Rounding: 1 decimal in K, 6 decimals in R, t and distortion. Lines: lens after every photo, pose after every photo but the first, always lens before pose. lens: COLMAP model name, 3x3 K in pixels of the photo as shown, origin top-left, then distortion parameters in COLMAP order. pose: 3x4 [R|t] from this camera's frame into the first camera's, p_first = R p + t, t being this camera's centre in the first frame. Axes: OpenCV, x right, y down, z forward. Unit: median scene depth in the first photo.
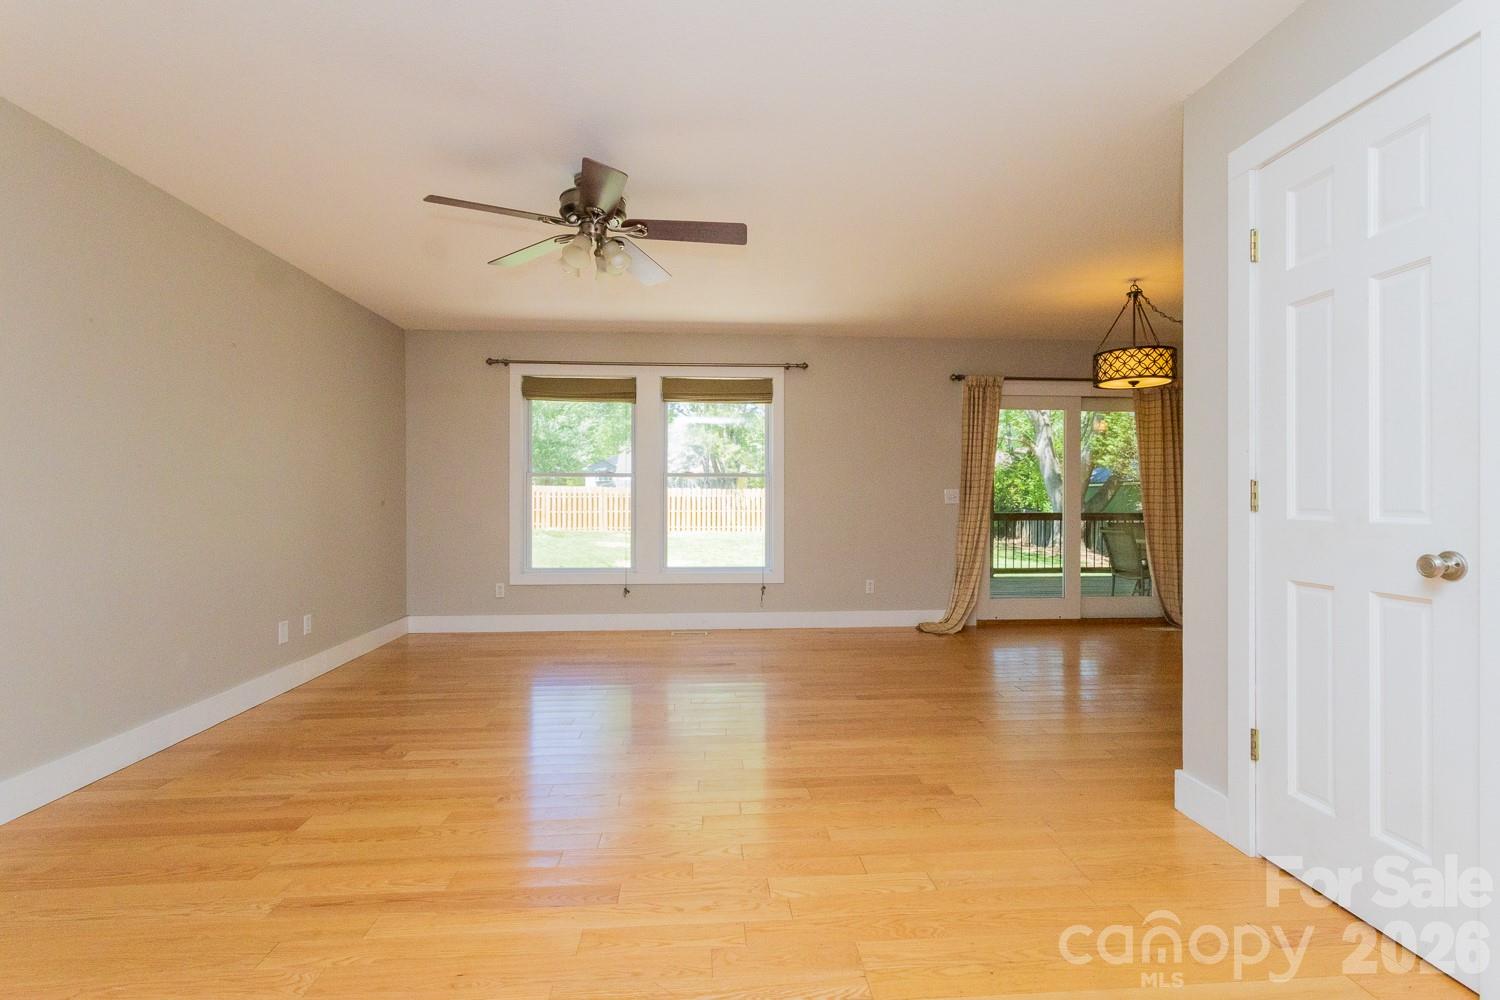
lens RADIAL K [[714.4, 0, 752.7], [0, 714.4, 499.5], [0, 0, 1]] dist [0.004947, -0.000795]
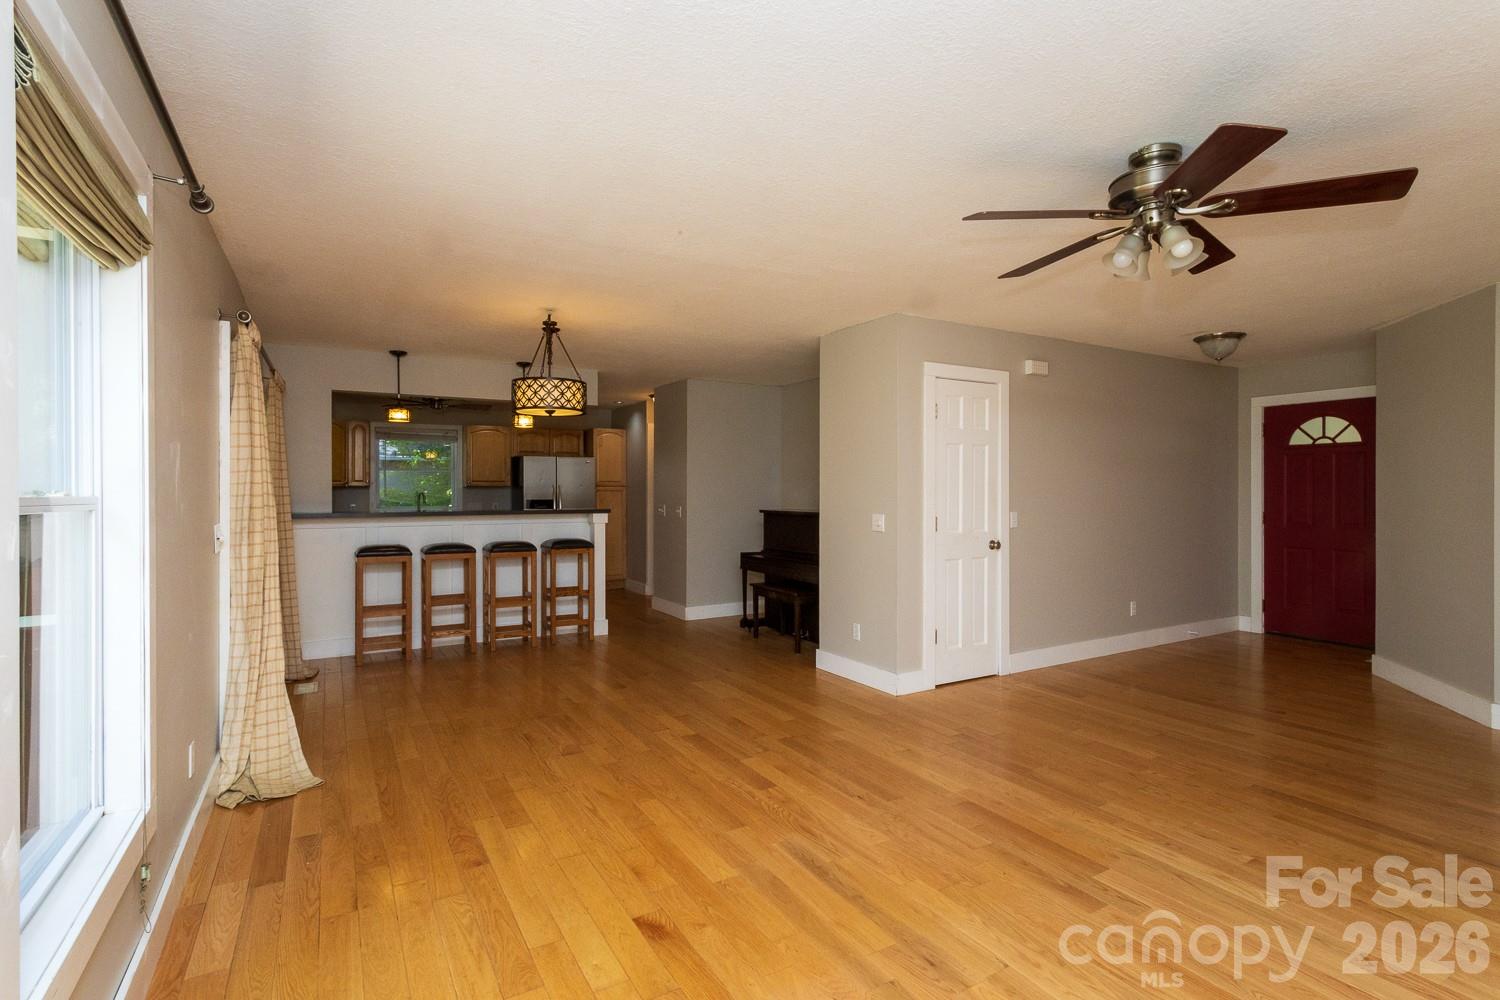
lens RADIAL K [[714.4, 0, 762.5], [0, 714.4, 491.8], [0, 0, 1]] dist [0.004947, -0.000795]
pose [[-0.442225, -0.000364, 0.896904, -0.383997], [0.000008, 1.000000, 0.000409, -0.039148], [-0.896904, 0.000188, -0.442225, 0.904209]]
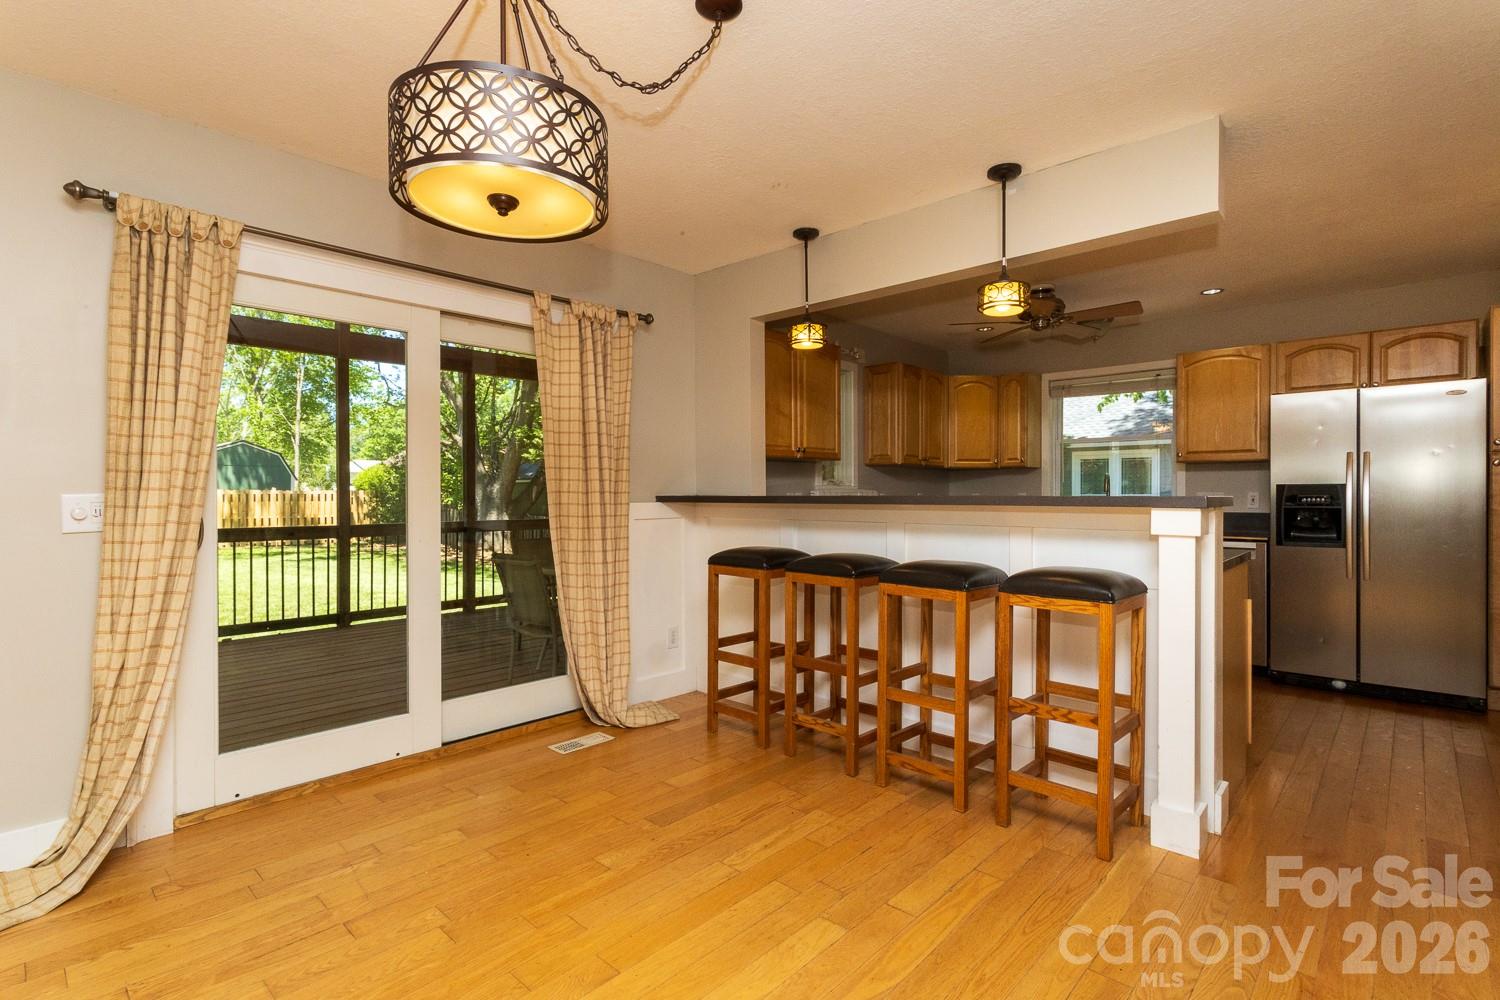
lens RADIAL K [[714.4, 0, 743.0], [0, 714.4, 504.8], [0, 0, 1]] dist [0.004947, -0.000795]
pose [[0.741333, -0.012660, 0.671018, 0.291744], [0.002260, 0.999863, 0.016368, -0.014156], [-0.671134, -0.010617, 0.741260, 0.501578]]
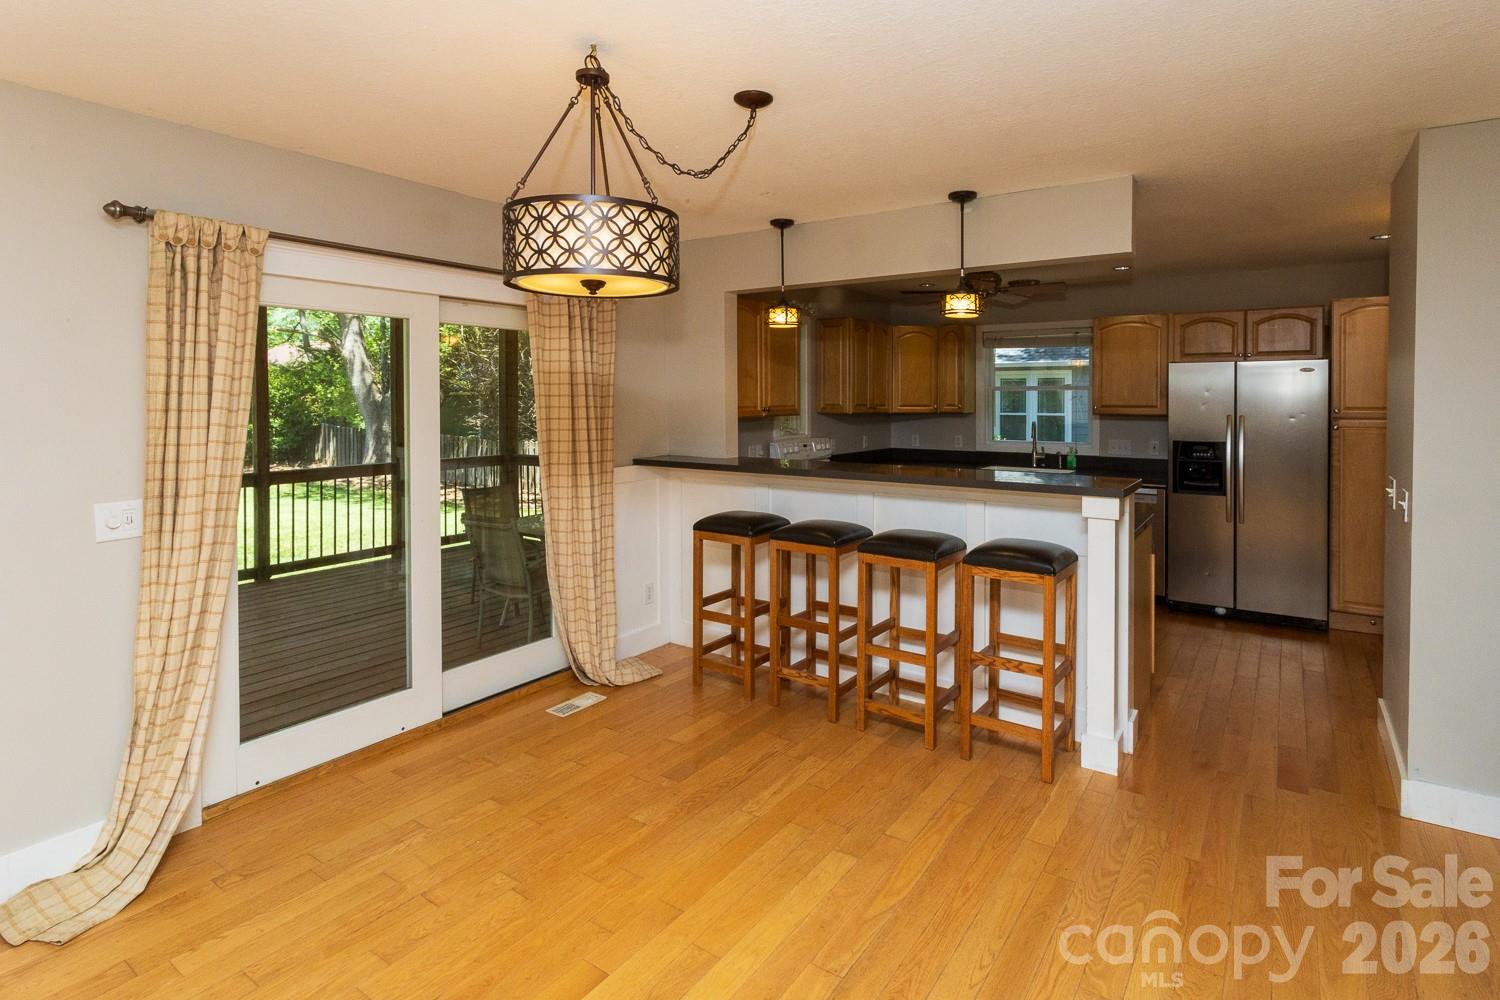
lens RADIAL K [[761.0, 0, 772.7], [0, 761.0, 415.2], [0, 0, 1]] dist [0.003125, 0.001496]
pose [[0.627144, -0.018645, 0.778680, 0.185840], [0.000399, 0.999721, 0.023616, -0.073482], [-0.778903, -0.014500, 0.626976, 0.482093]]
